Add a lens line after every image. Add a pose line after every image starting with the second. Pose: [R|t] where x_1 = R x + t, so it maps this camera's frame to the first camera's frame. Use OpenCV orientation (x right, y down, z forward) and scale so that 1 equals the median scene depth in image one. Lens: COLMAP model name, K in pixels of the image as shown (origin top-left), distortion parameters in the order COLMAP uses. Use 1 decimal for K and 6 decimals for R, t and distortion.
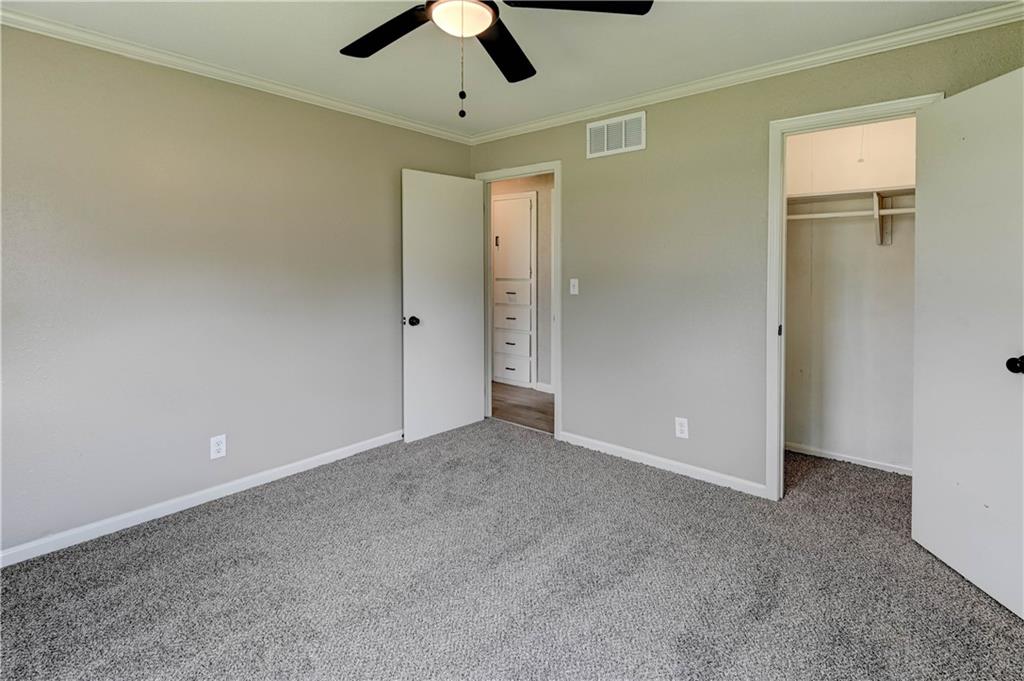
lens RADIAL K [[483.5, 0, 514.4], [0, 483.5, 262.3], [0, 0, 1]] dist [0.000276, -0.001353]
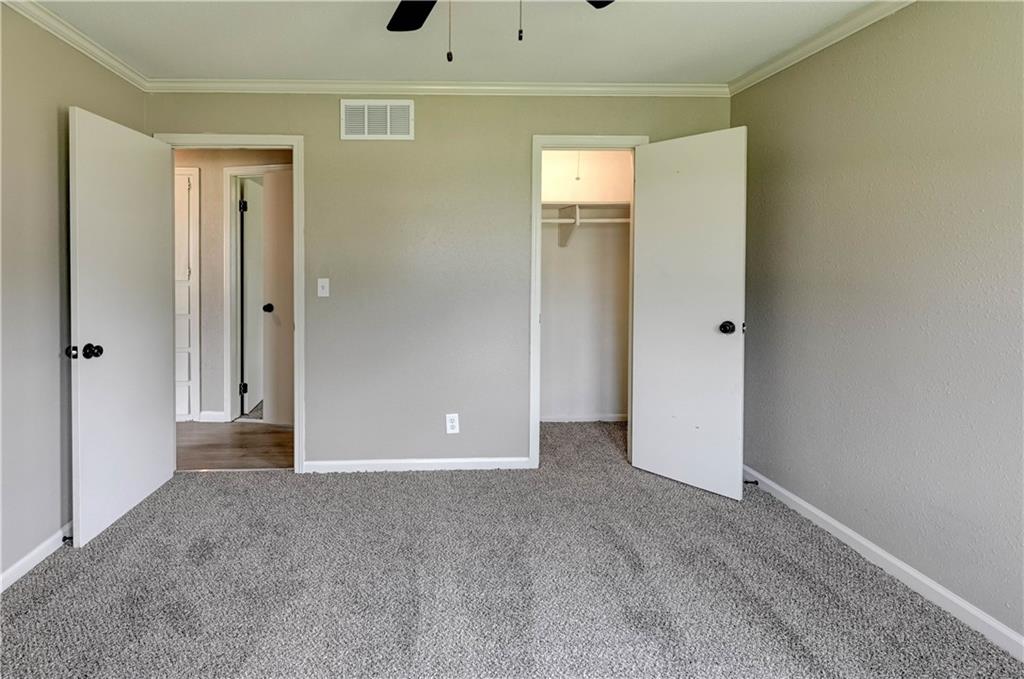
lens RADIAL K [[483.5, 0, 514.4], [0, 483.5, 261.3], [0, 0, 1]] dist [0.000276, -0.001353]
pose [[0.738490, 0.000497, 0.674264, -0.228253], [-0.002409, 0.999995, 0.001901, 0.002084], [-0.674260, -0.003029, 0.738488, 0.164343]]
